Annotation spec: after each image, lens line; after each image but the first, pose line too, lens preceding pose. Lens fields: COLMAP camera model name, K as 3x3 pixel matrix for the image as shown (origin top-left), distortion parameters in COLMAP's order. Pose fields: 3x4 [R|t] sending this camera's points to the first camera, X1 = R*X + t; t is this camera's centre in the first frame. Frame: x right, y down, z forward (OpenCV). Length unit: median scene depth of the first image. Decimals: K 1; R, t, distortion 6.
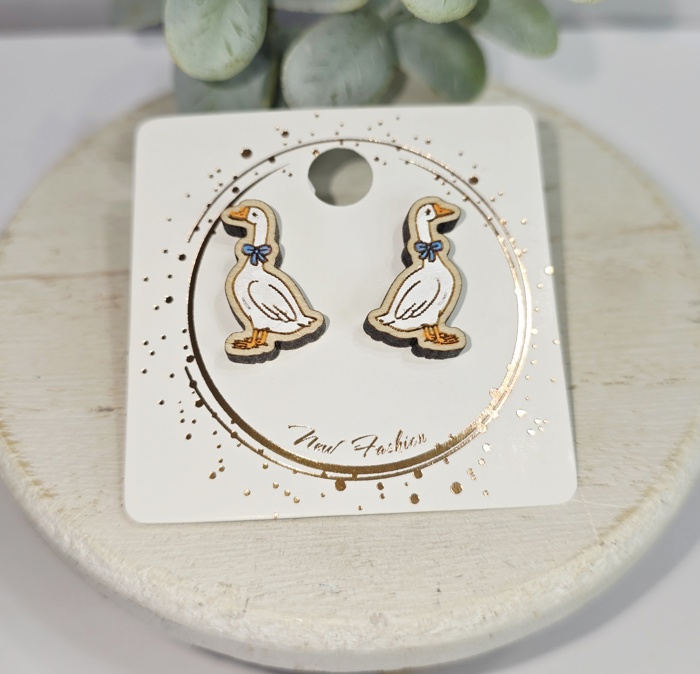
lens RADIAL K [[884.0, 0, 352.8], [0, 884.0, 345.2], [0, 0, 1]] dist [-0.072035, 0.000000]
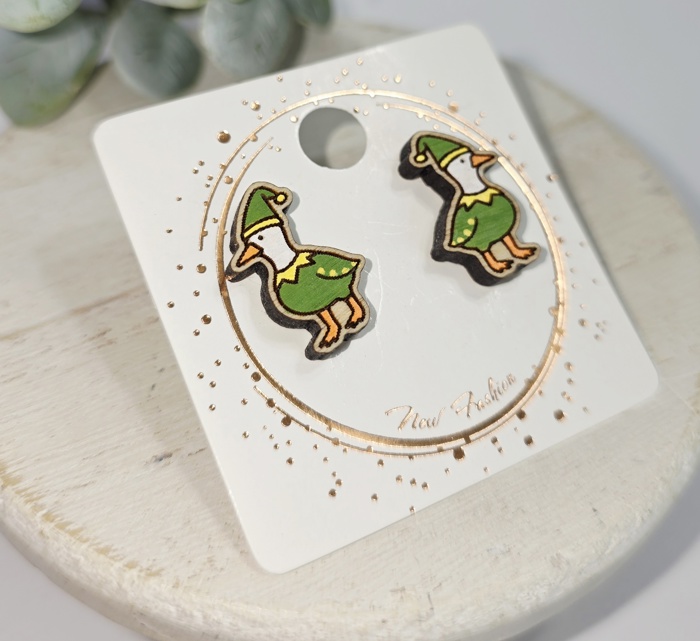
lens RADIAL K [[915.1, 0, 340.5], [0, 915.1, 224.6], [0, 0, 1]] dist [-0.071739, 0.000000]
pose [[0.909800, -0.259658, 0.323792, -0.394503], [0.288050, 0.956686, -0.042175, -0.063966], [-0.298817, 0.131639, 0.945188, 0.086152]]
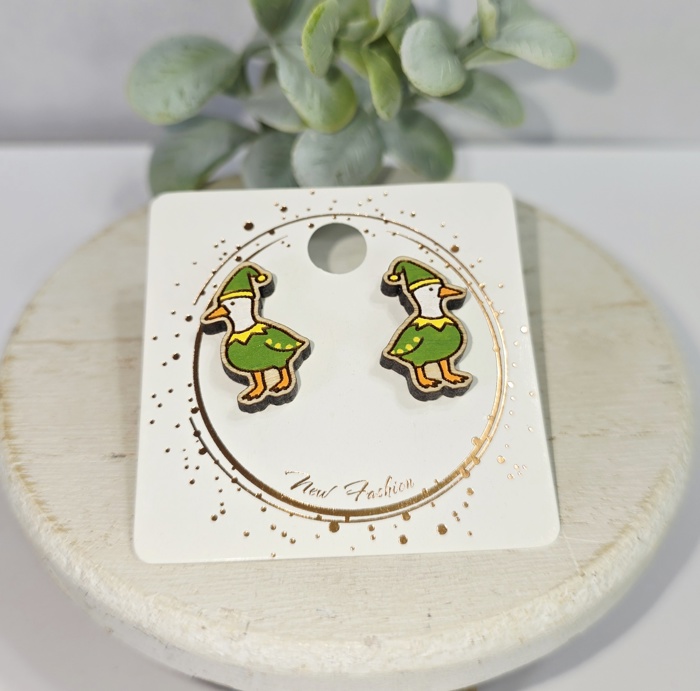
lens RADIAL K [[903.4, 0, 354.4], [0, 903.4, 317.2], [0, 0, 1]] dist [-0.068691, 0.000000]
pose [[0.999953, 0.005806, 0.007760, -0.002947], [-0.004183, 0.980836, -0.194788, 0.133832], [-0.008742, 0.194746, 0.980815, -0.124310]]
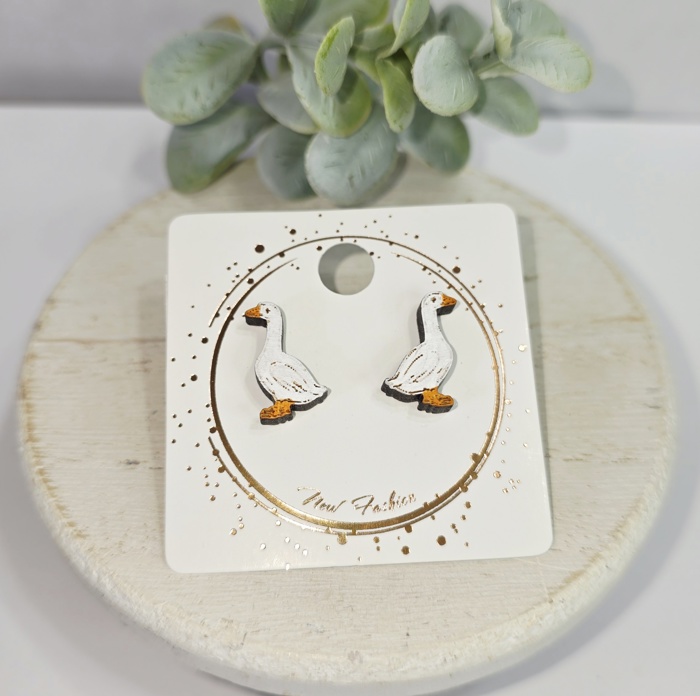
lens RADIAL K [[903.4, 0, 355.9], [0, 903.4, 340.2], [0, 0, 1]] dist [-0.068691, 0.000000]
pose [[0.998811, 0.044078, -0.020846, 0.035114], [-0.044753, 0.998450, -0.033101, -0.070019], [0.019354, 0.033995, 0.999235, -0.209871]]
